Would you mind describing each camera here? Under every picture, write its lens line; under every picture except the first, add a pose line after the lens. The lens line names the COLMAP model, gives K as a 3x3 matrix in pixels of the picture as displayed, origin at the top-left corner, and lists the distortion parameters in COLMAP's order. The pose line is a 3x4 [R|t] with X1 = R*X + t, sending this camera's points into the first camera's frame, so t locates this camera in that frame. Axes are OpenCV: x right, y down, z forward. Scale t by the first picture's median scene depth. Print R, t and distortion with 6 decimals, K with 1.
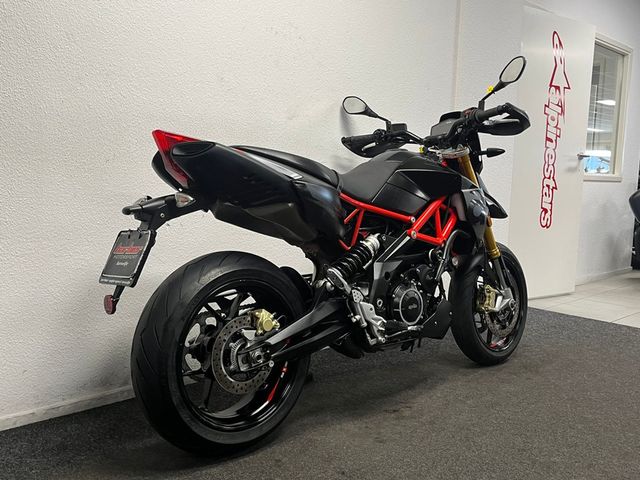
lens RADIAL K [[612.0, 0, 320.0], [0, 612.0, 240.0], [0, 0, 1]] dist [0.069284, -0.001518]
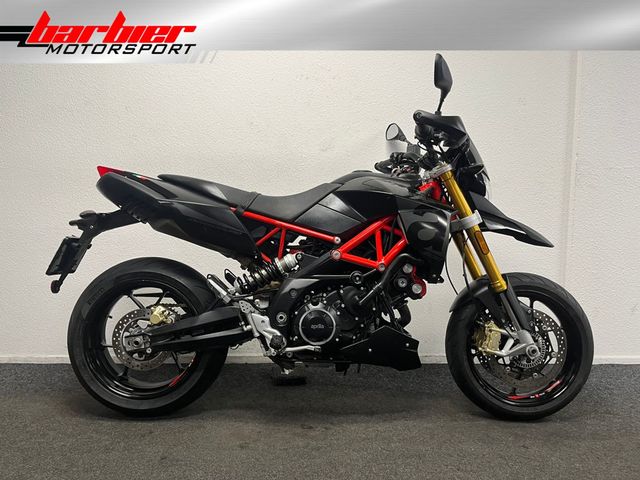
lens RADIAL K [[489.4, 0, 320.0], [0, 489.4, 240.0], [0, 0, 1]] dist [0.047993, 0.000532]
pose [[0.745930, 0.035530, -0.665076, 0.662649], [-0.063893, 0.997788, -0.018356, -0.017339], [0.662953, 0.056186, 0.746550, 0.388237]]
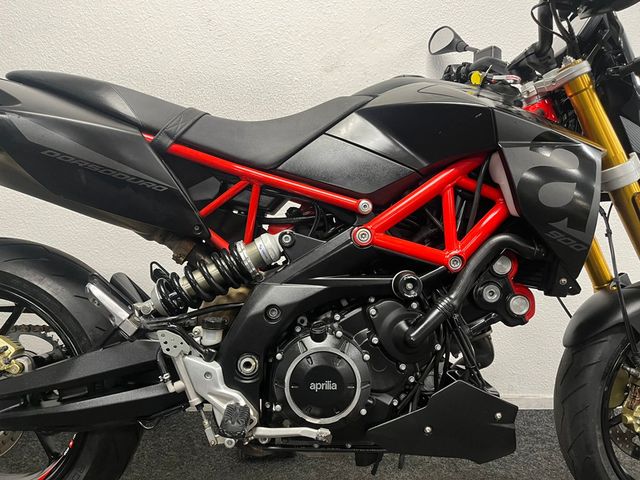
lens RADIAL K [[489.4, 0, 320.0], [0, 489.4, 240.0], [0, 0, 1]] dist [0.047993, 0.000532]
pose [[0.763635, 0.055019, -0.643300, 0.376225], [-0.076351, 0.997067, -0.005358, -0.001768], [0.641118, 0.053208, 0.765595, 0.684309]]
